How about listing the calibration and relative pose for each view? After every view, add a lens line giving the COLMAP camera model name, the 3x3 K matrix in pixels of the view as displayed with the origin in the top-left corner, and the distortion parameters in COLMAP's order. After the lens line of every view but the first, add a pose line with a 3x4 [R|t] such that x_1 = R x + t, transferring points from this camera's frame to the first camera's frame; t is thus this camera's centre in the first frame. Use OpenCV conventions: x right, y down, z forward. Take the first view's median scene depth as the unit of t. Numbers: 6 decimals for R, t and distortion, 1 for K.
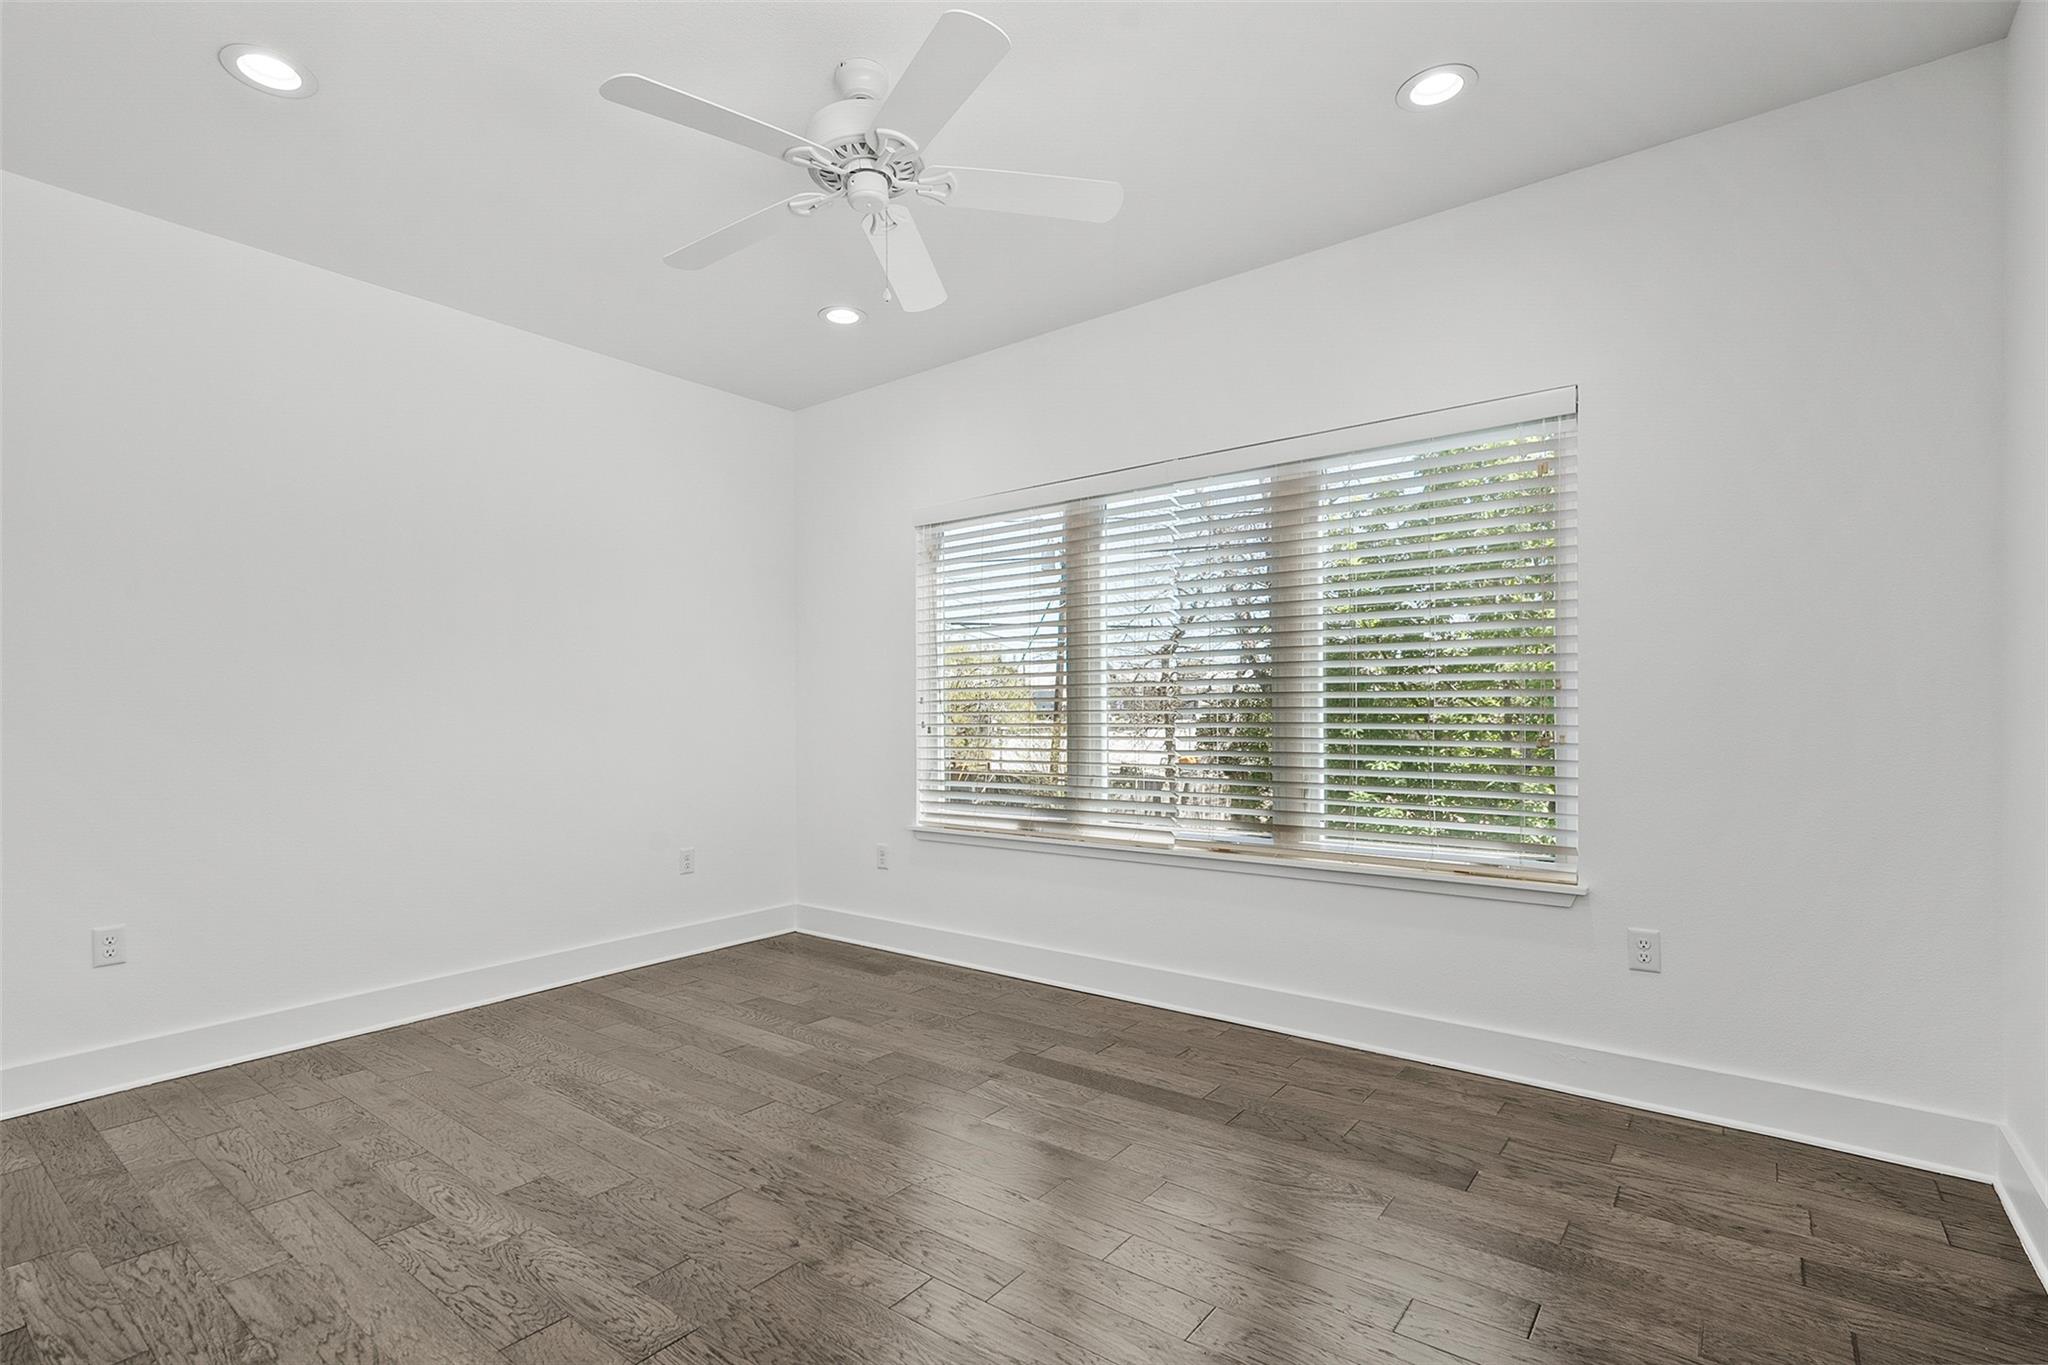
lens RADIAL K [[940.2, 0, 1029.7], [0, 940.2, 685.5], [0, 0, 1]] dist [-0.003451, -0.000194]
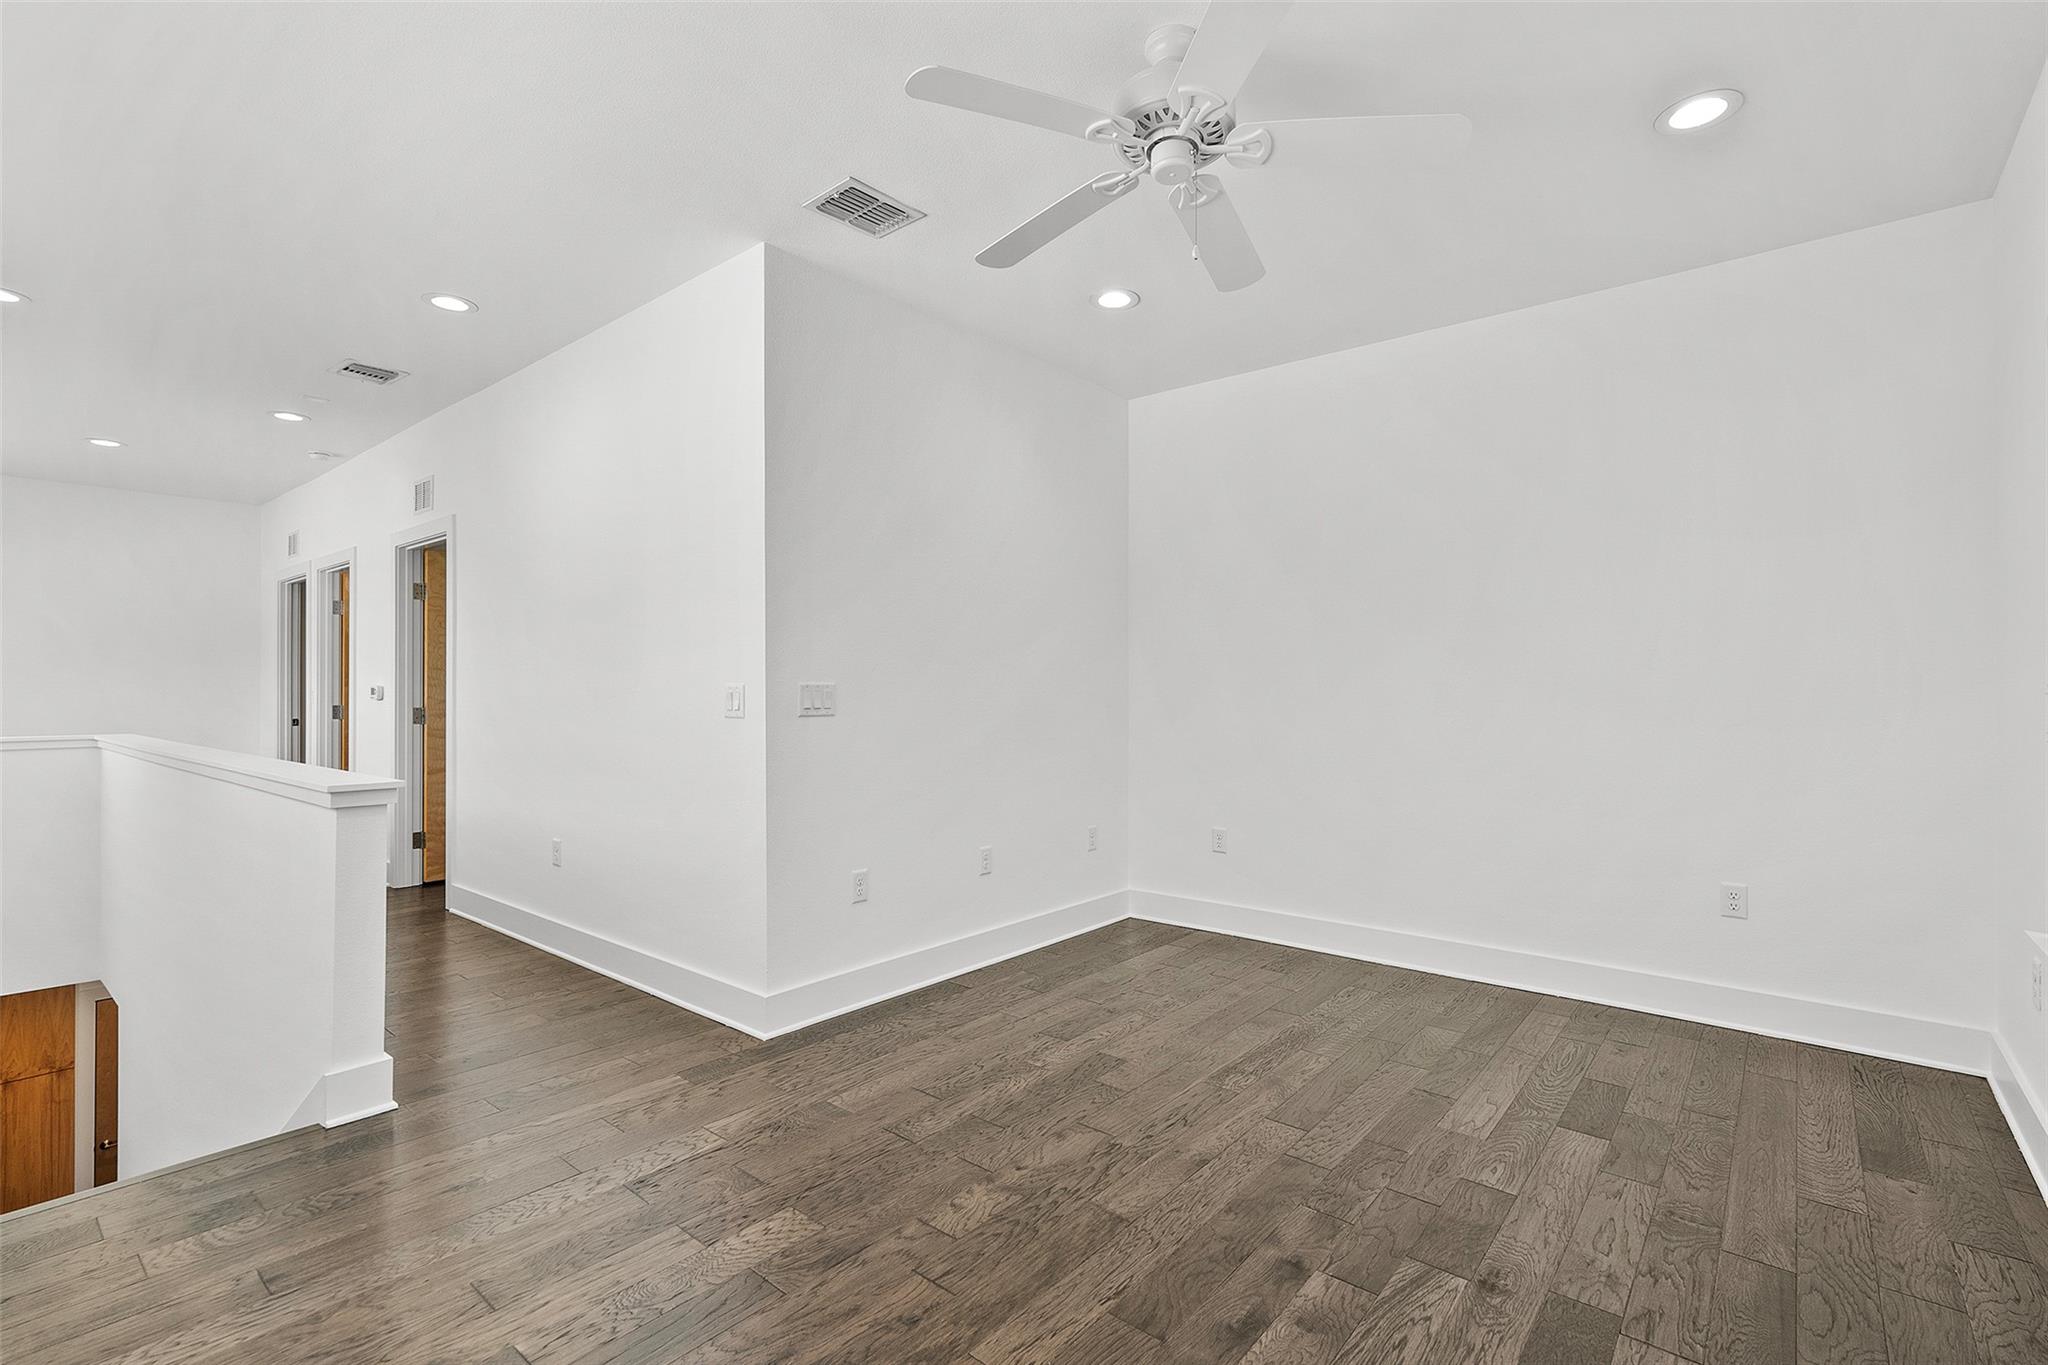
lens RADIAL K [[940.2, 0, 1029.7], [0, 940.2, 685.5], [0, 0, 1]] dist [-0.003451, -0.000194]
pose [[-0.035559, 0.008630, -0.999330, 0.659661], [0.024668, 0.999666, 0.007755, -0.008439], [0.999063, -0.024376, -0.035760, 0.776438]]
